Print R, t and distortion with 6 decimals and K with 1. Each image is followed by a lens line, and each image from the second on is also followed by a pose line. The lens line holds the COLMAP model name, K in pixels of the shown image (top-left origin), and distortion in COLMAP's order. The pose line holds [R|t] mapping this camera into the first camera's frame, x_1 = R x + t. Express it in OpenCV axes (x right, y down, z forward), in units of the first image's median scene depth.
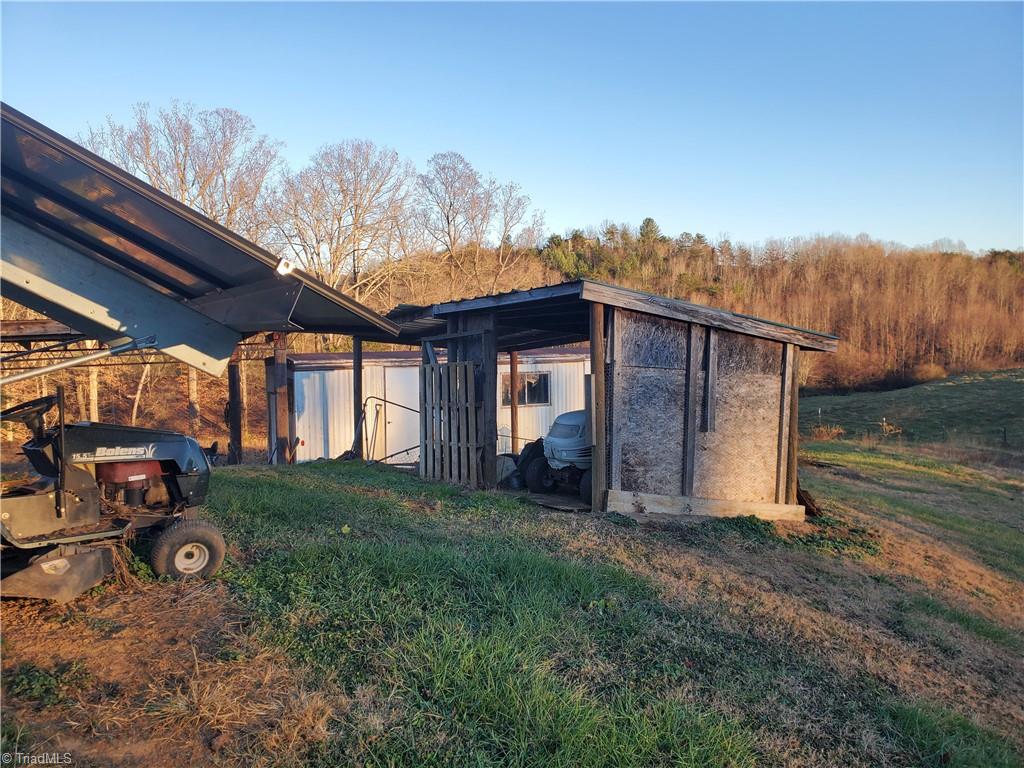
lens RADIAL K [[784.3, 0, 511.8], [0, 784.3, 384.4], [0, 0, 1]] dist [0.053122, -0.038401]
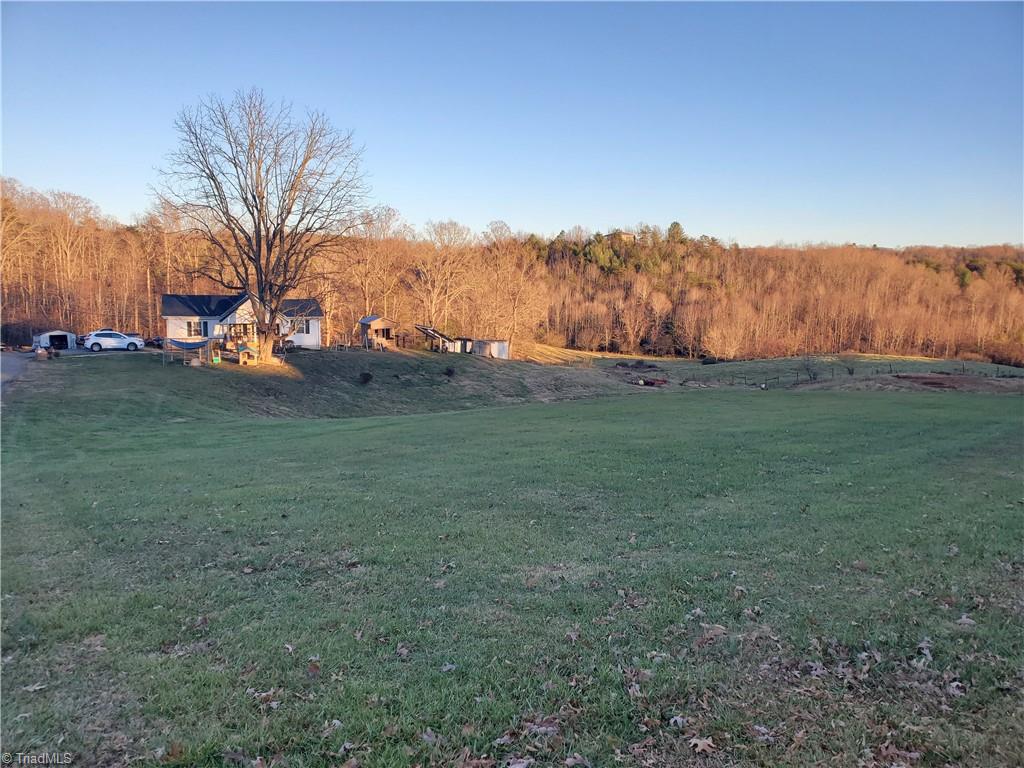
lens RADIAL K [[784.3, 0, 512.1], [0, 784.3, 383.4], [0, 0, 1]] dist [0.053122, -0.038401]
pose [[0.994512, 0.053215, -0.090073, 0.045286], [-0.049450, 0.997827, 0.043533, 0.000733], [0.092193, -0.038840, 0.994983, -0.276476]]
